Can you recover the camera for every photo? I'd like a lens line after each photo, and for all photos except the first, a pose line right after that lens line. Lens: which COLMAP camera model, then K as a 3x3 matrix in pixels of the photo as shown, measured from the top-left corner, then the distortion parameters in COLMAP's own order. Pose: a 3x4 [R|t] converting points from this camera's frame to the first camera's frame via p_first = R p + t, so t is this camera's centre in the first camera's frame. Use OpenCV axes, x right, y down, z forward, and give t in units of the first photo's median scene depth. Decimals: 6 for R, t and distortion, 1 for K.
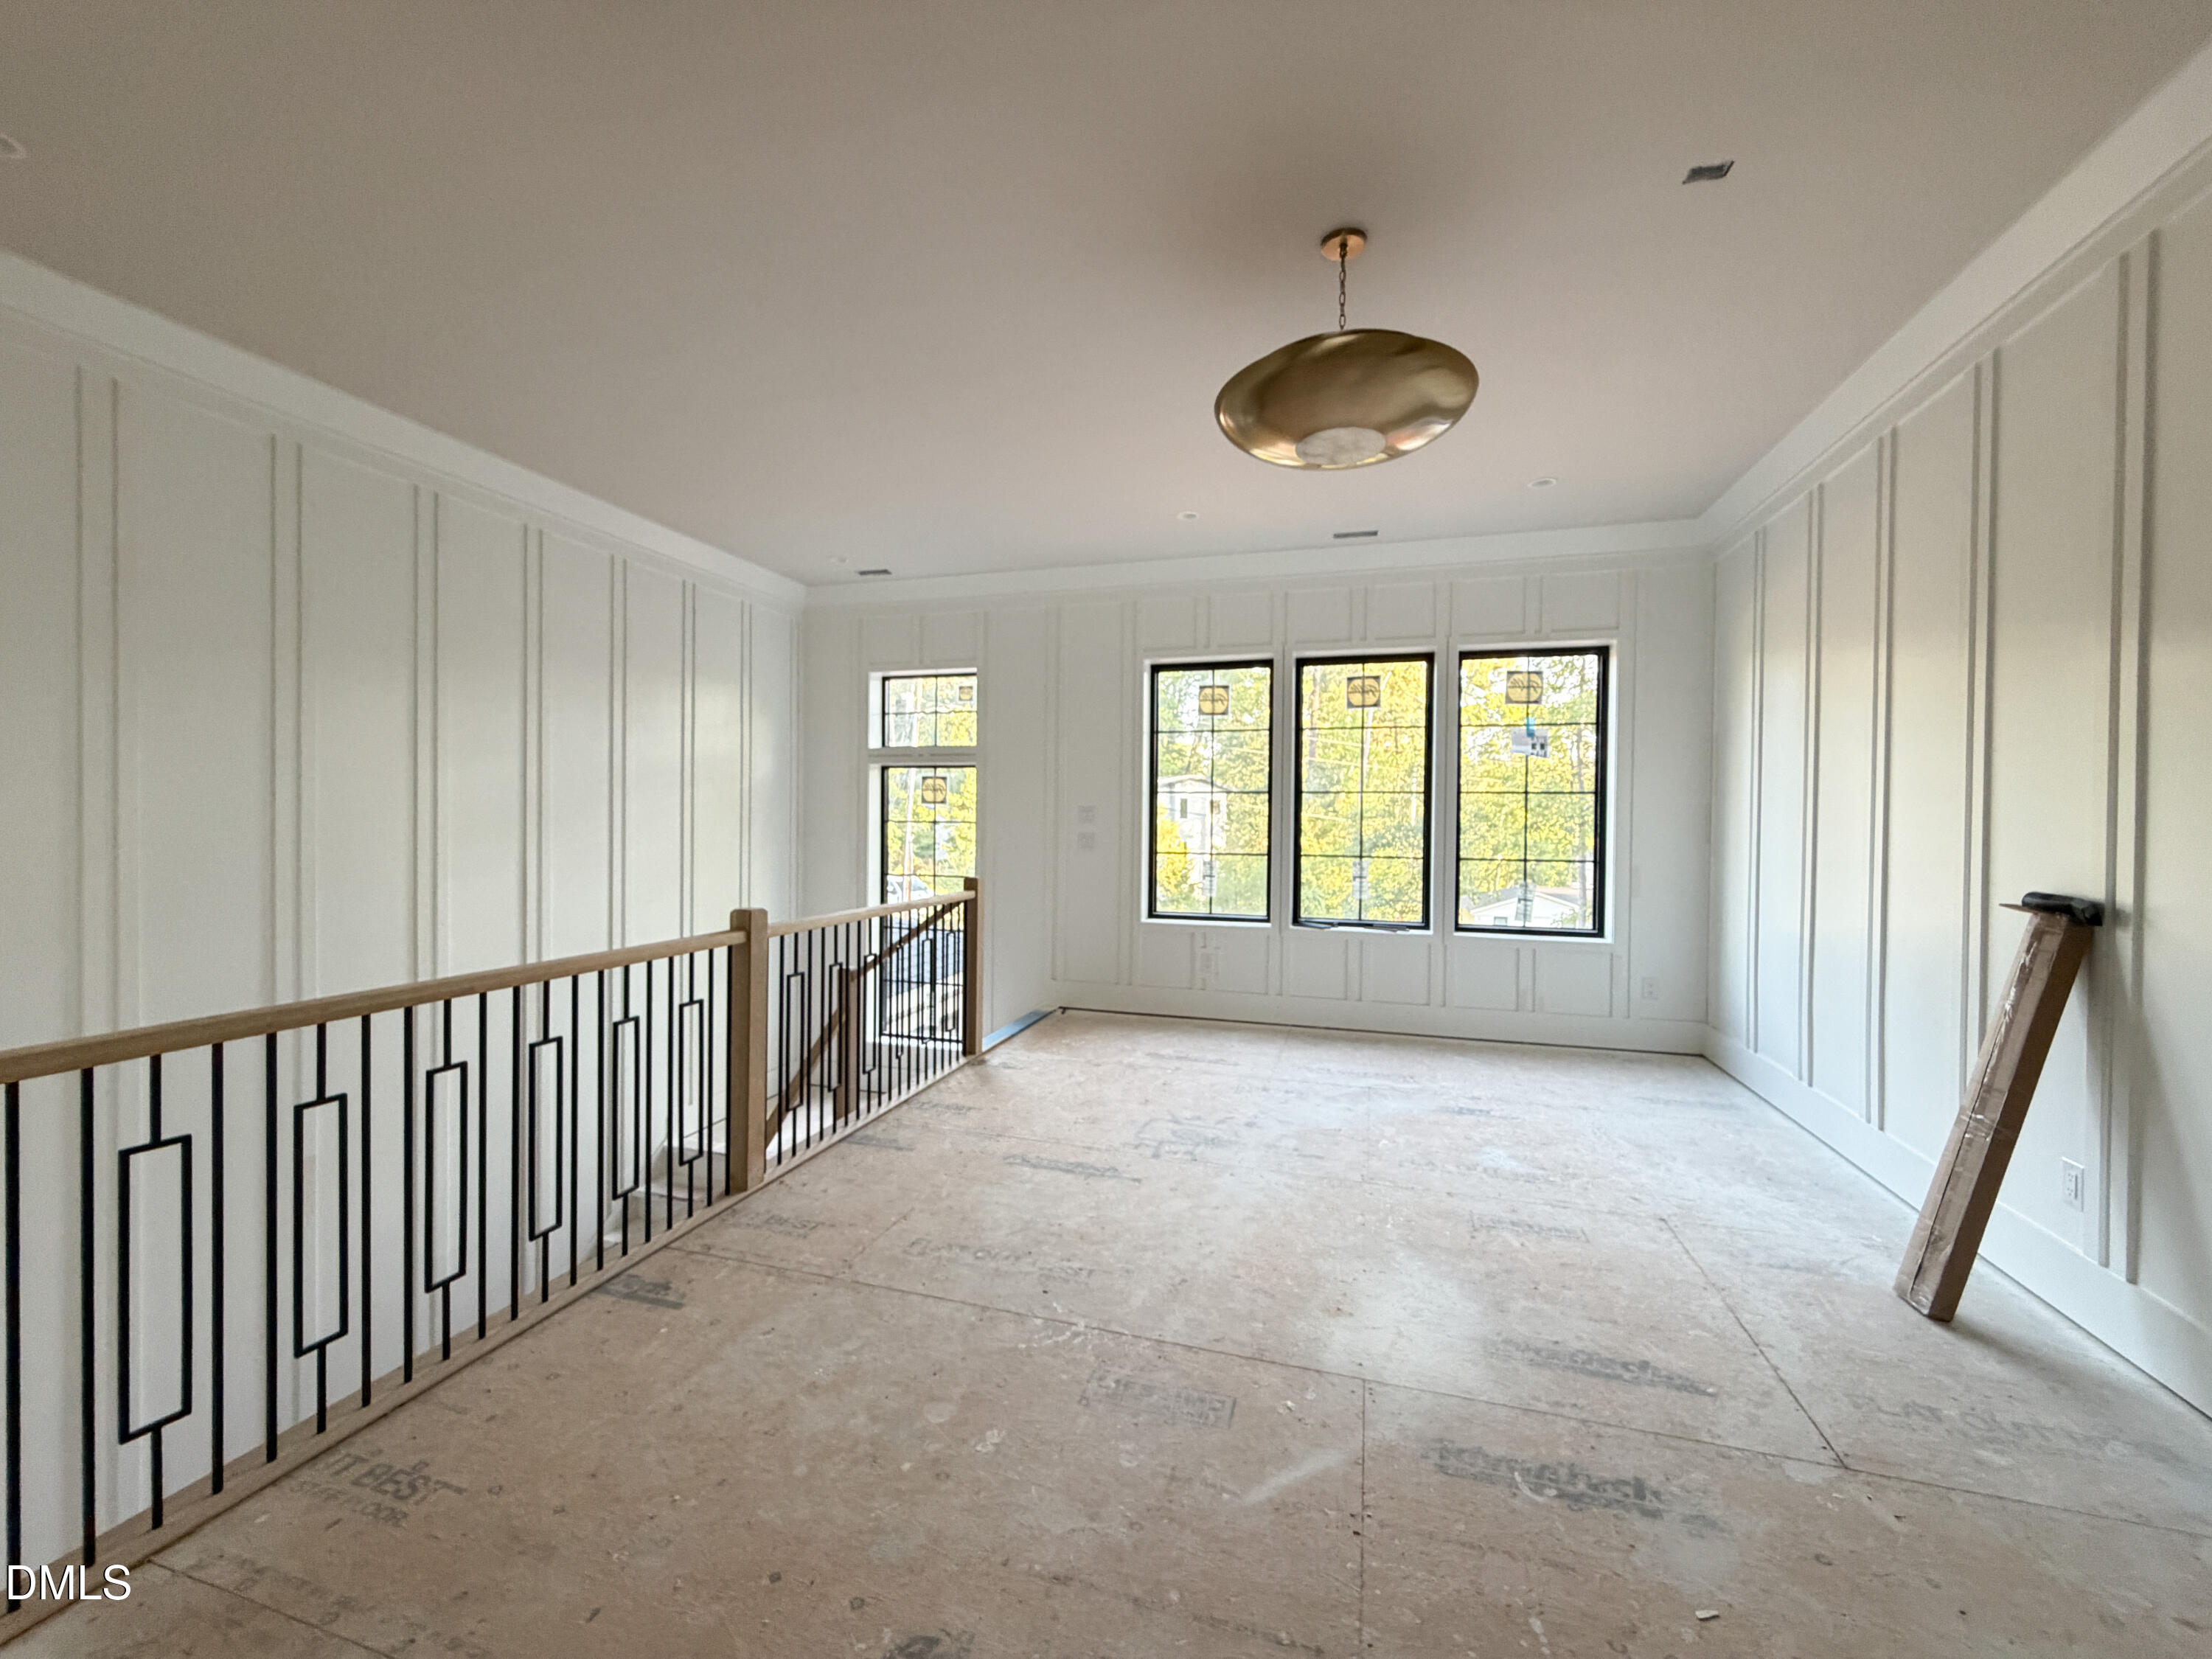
lens RADIAL K [[882.3, 0, 1109.4], [0, 882.3, 823.7], [0, 0, 1]] dist [0.002053, -0.000490]
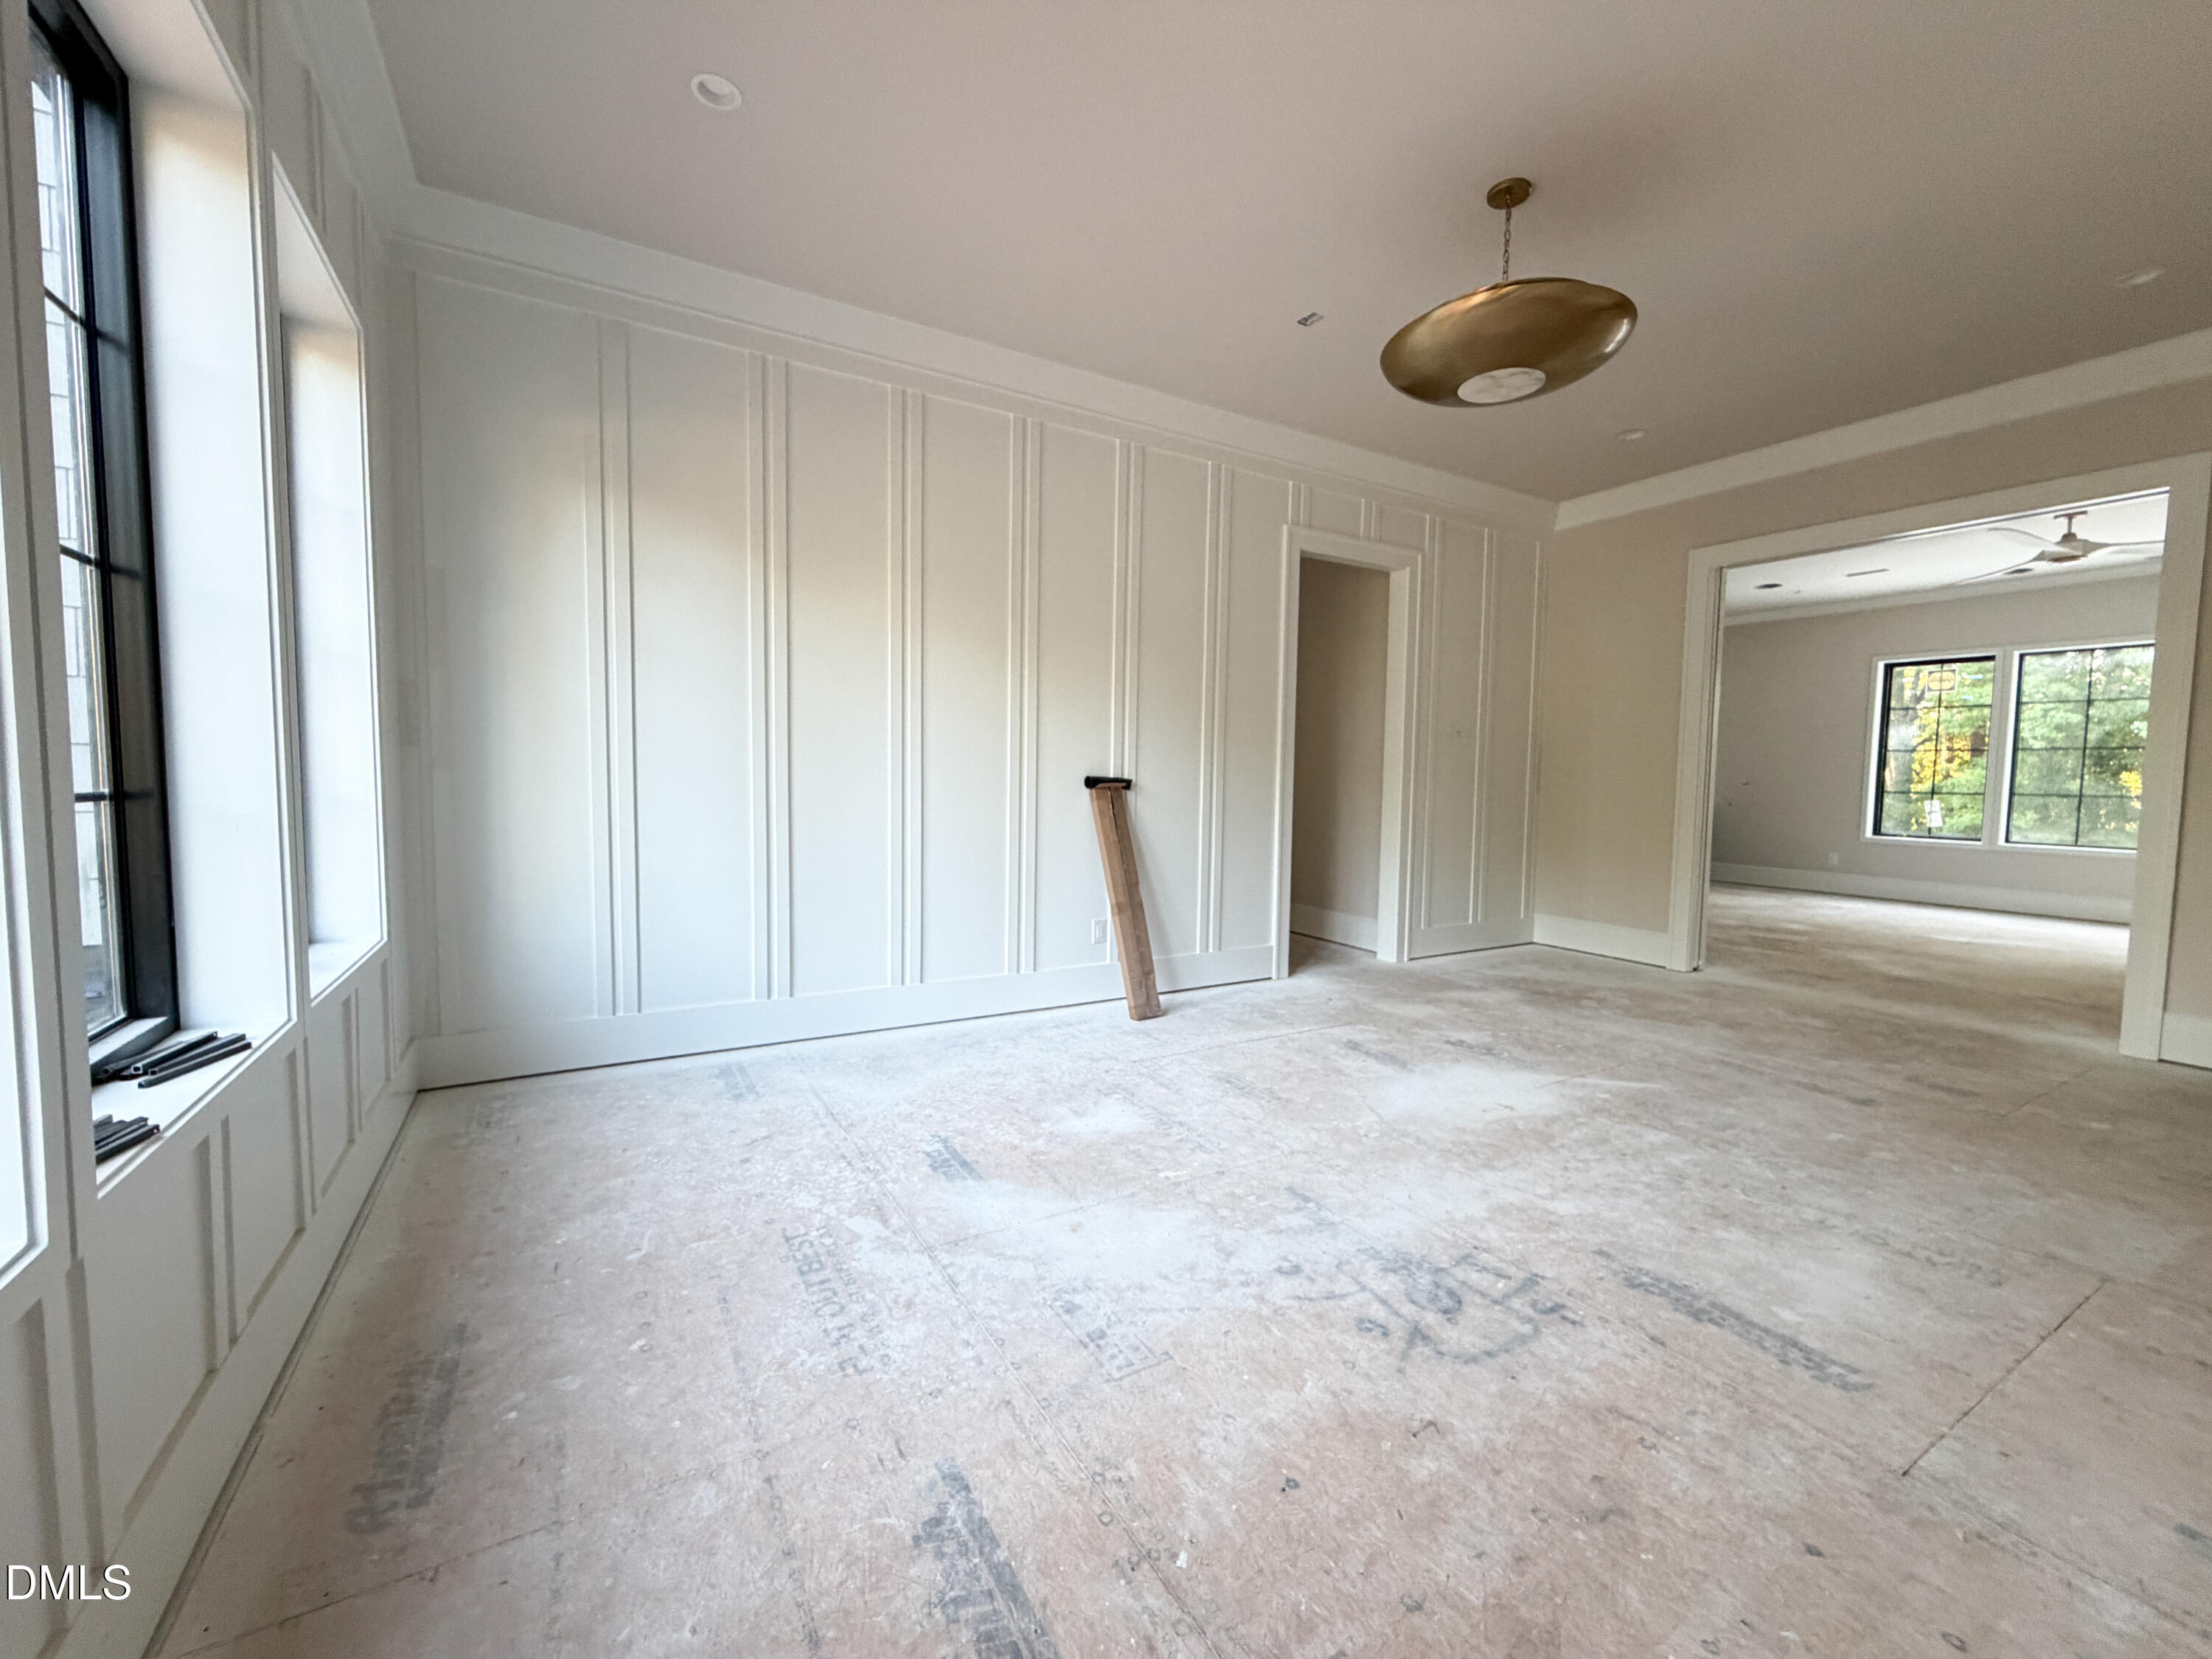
lens RADIAL K [[882.3, 0, 1126.5], [0, 882.3, 826.6], [0, 0, 1]] dist [0.002053, -0.000490]
pose [[-0.738630, -0.065483, 0.670923, -0.115950], [-0.021850, 0.997073, 0.073261, 0.037330], [-0.673757, 0.039453, -0.737899, 1.544747]]
